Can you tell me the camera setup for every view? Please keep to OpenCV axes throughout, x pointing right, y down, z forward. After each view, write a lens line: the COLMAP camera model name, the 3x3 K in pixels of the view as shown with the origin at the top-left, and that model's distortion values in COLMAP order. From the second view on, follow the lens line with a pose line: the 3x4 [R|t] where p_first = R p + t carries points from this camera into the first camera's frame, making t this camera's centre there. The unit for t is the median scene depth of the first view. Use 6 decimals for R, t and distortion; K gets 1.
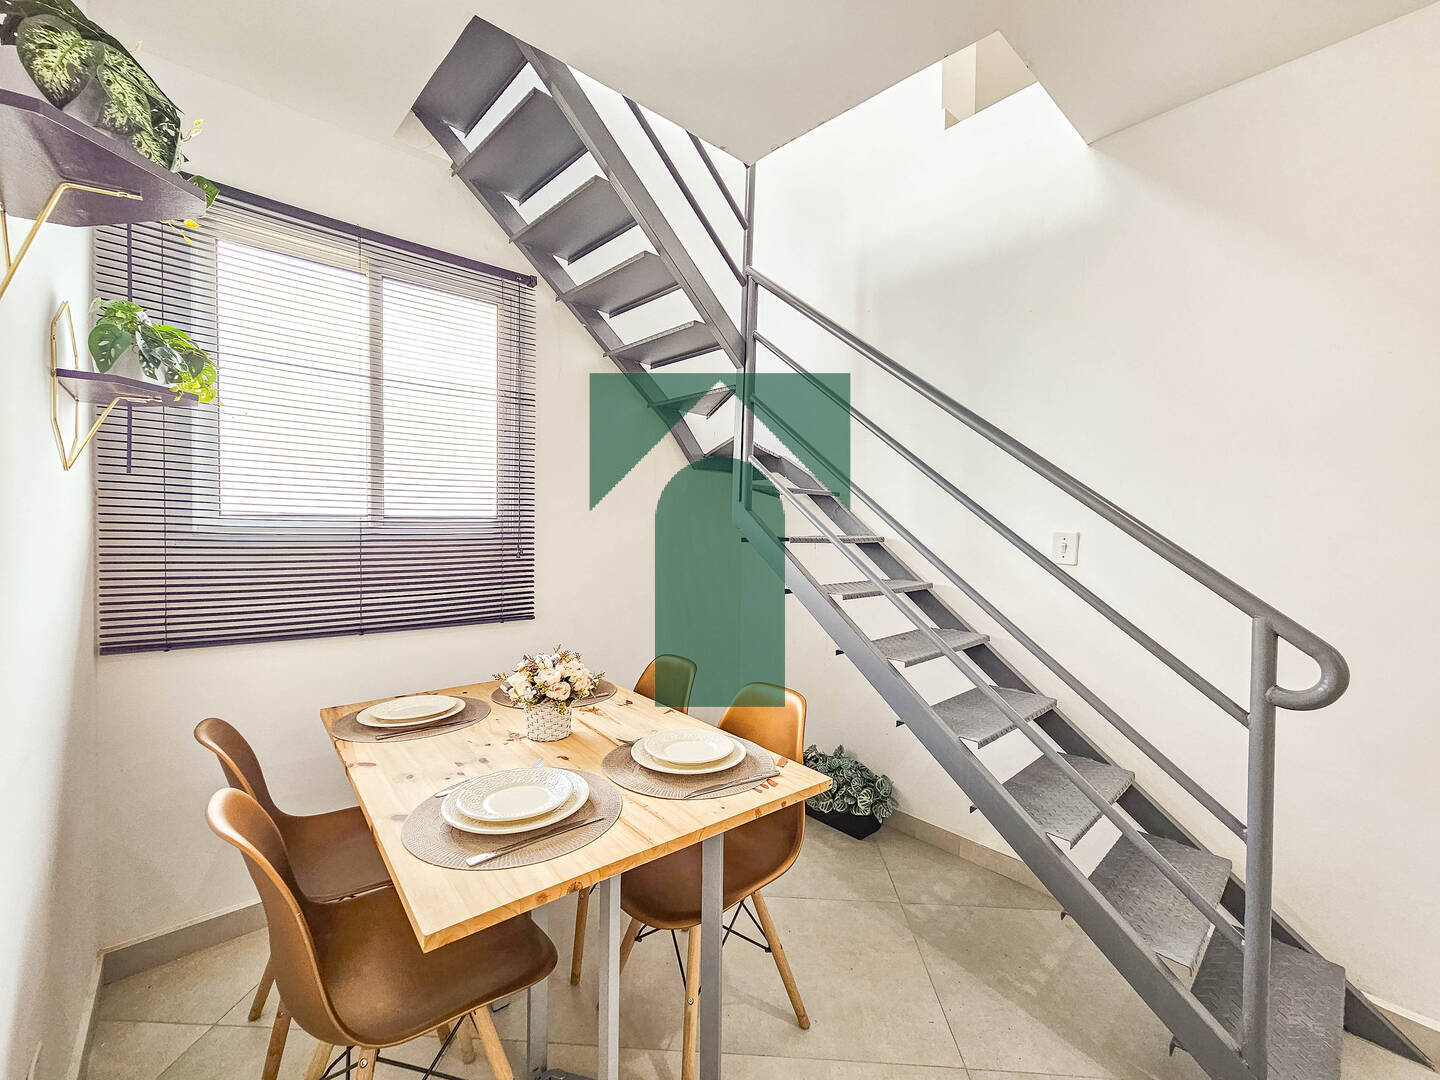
lens RADIAL K [[592.4, 0, 716.1], [0, 592.4, 537.3], [0, 0, 1]] dist [0.003110, 0.000407]
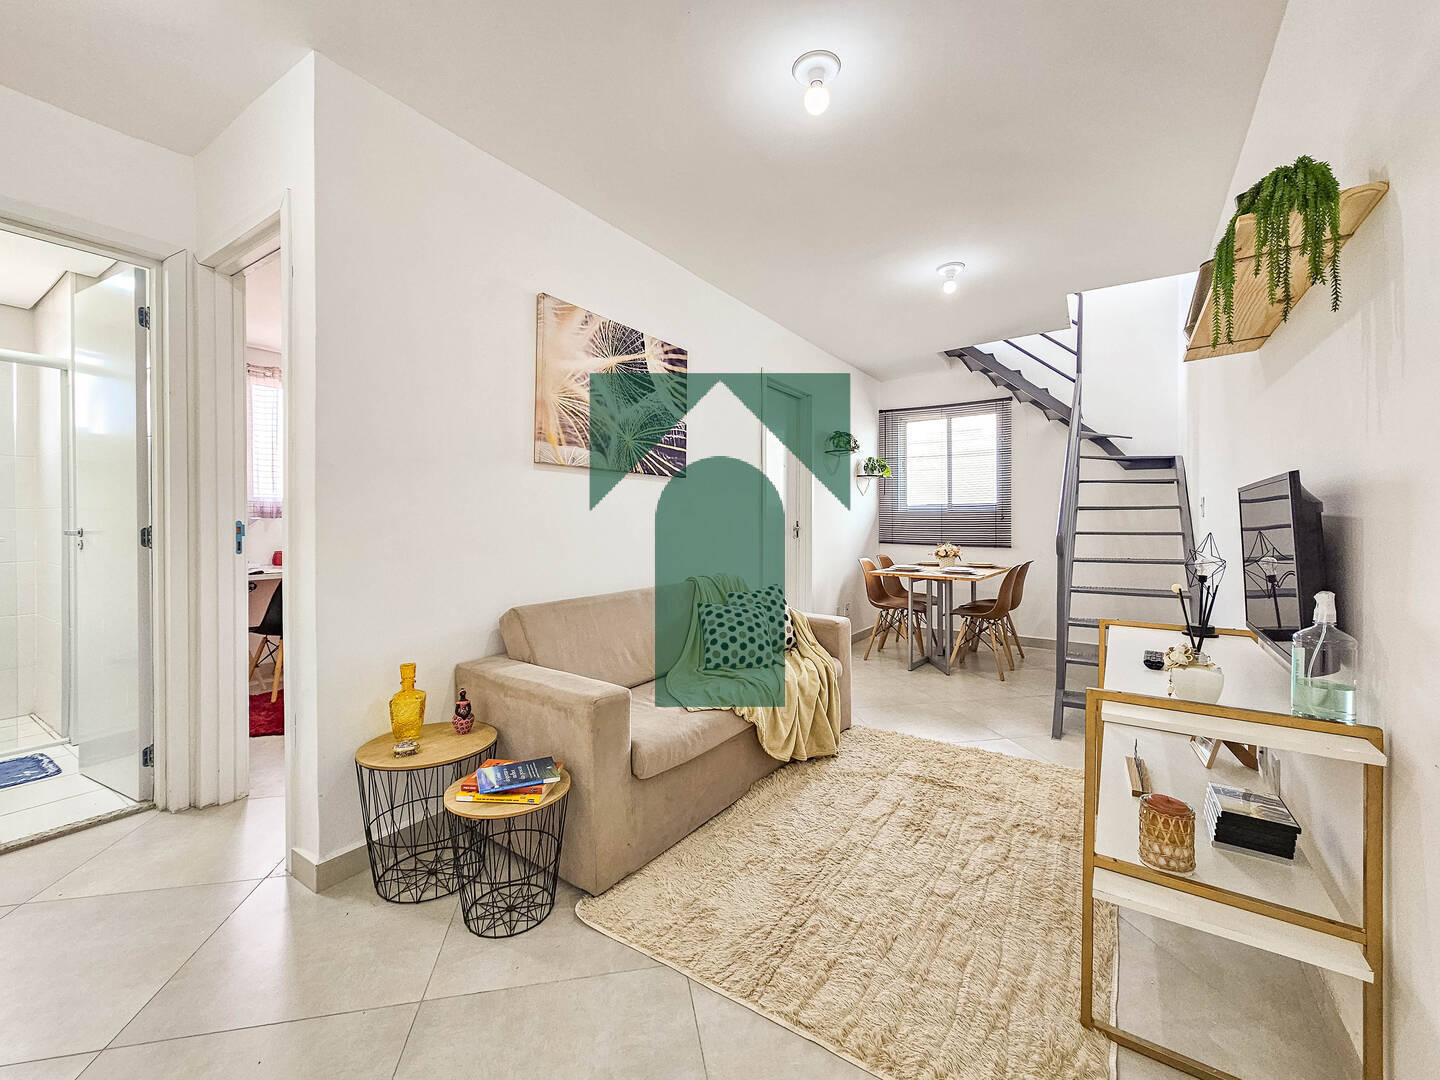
lens RADIAL K [[595.7, 0, 725.4], [0, 595.7, 525.3], [0, 0, 1]] dist [-0.000471, 0.000419]
pose [[0.230701, 0.000214, -0.973025, 1.897733], [-0.009306, 0.999955, -0.001986, 0.074446], [0.972980, 0.009513, 0.230692, -0.663035]]
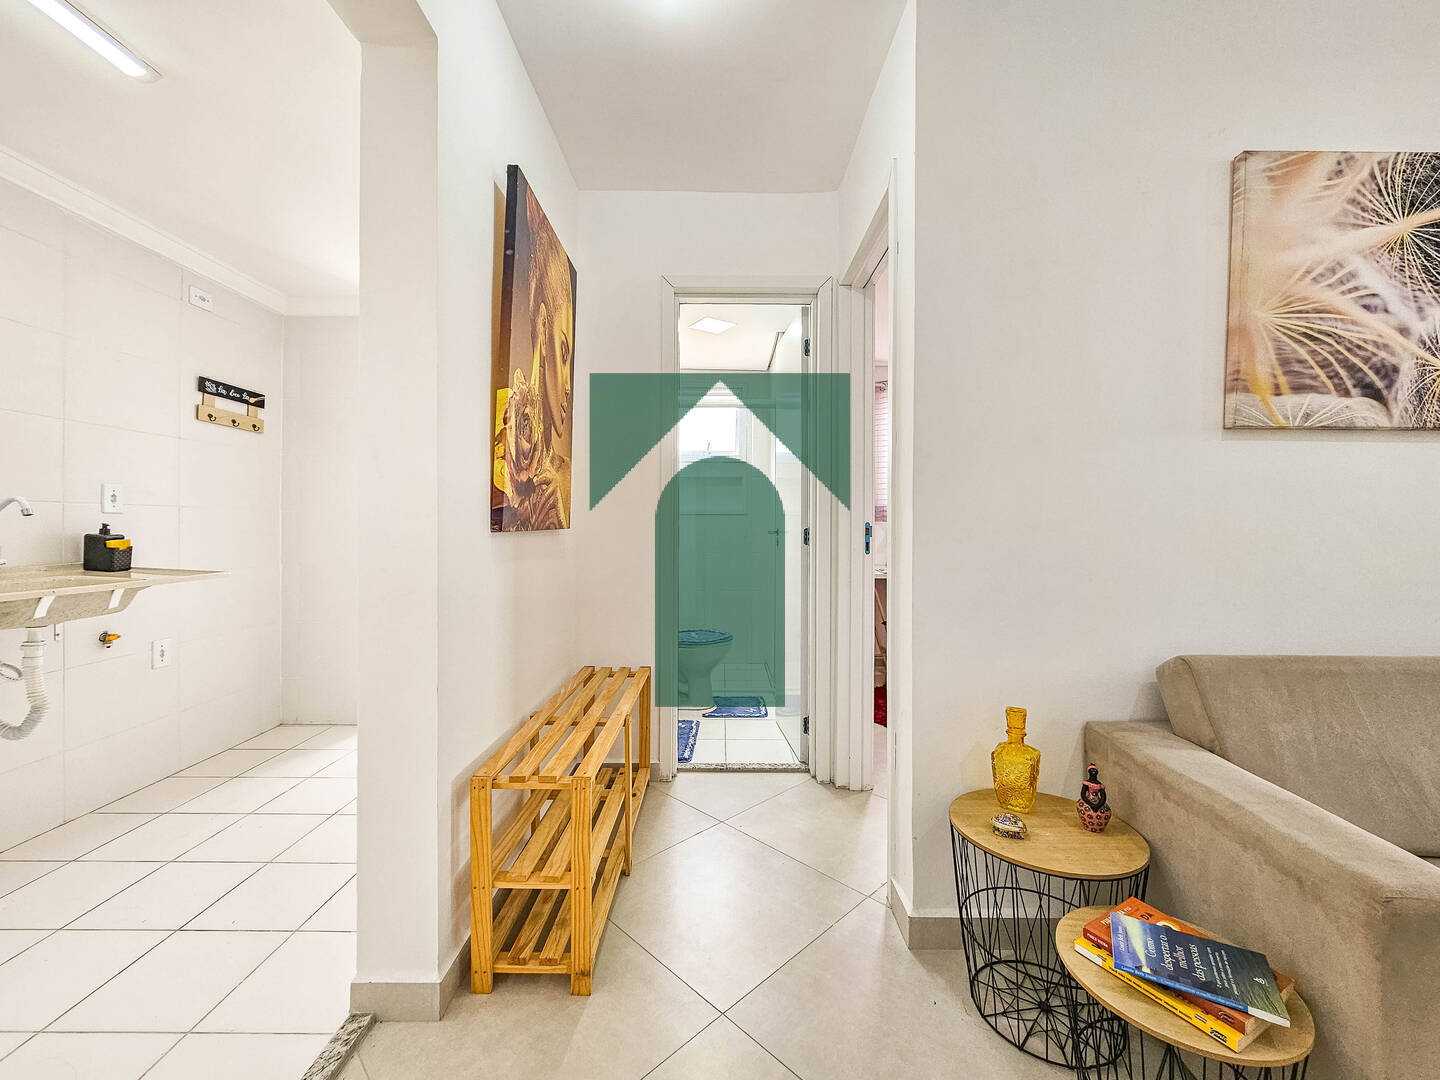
lens RADIAL K [[597.4, 0, 720.4], [0, 597.4, 528.4], [0, 0, 1]] dist [-0.000325, -0.000087]
pose [[-0.693007, -0.008233, -0.720884, 1.624539], [-0.018011, 0.999820, 0.005896, 0.082852], [0.720706, 0.017070, -0.693031, -0.695662]]
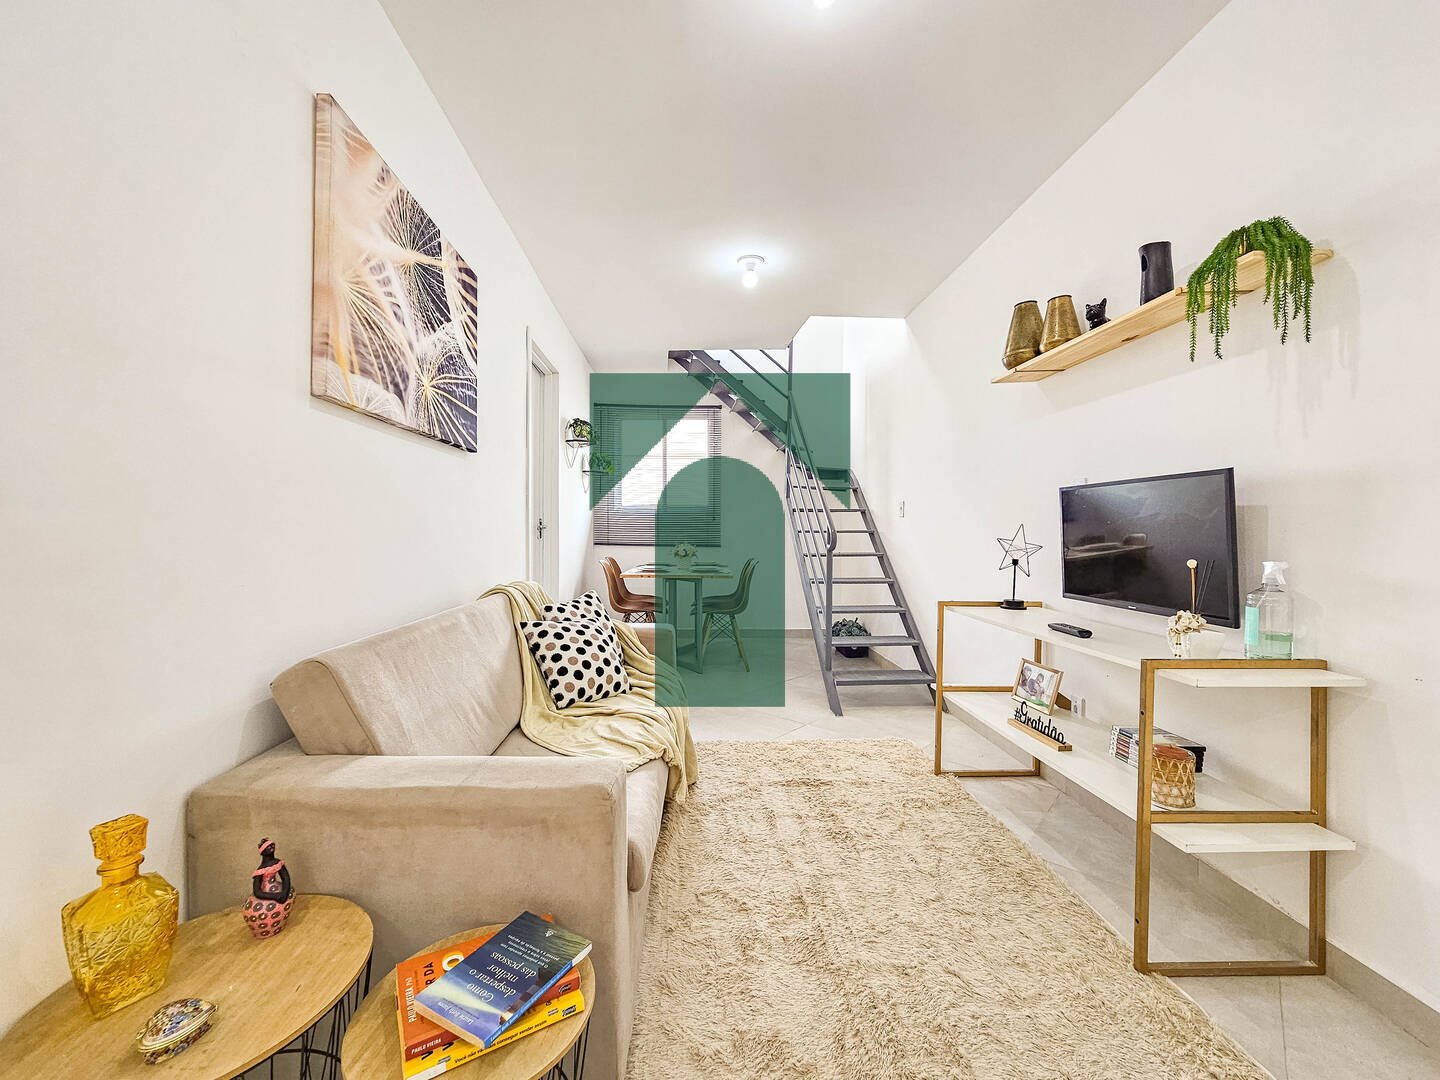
lens RADIAL K [[592.4, 0, 716.1], [0, 592.4, 537.3], [0, 0, 1]] dist [0.003110, 0.000407]
pose [[0.766279, 0.005613, -0.642484, 1.412943], [-0.005594, 0.999982, 0.002065, 0.105648], [0.642484, 0.002011, 0.766297, -0.985422]]
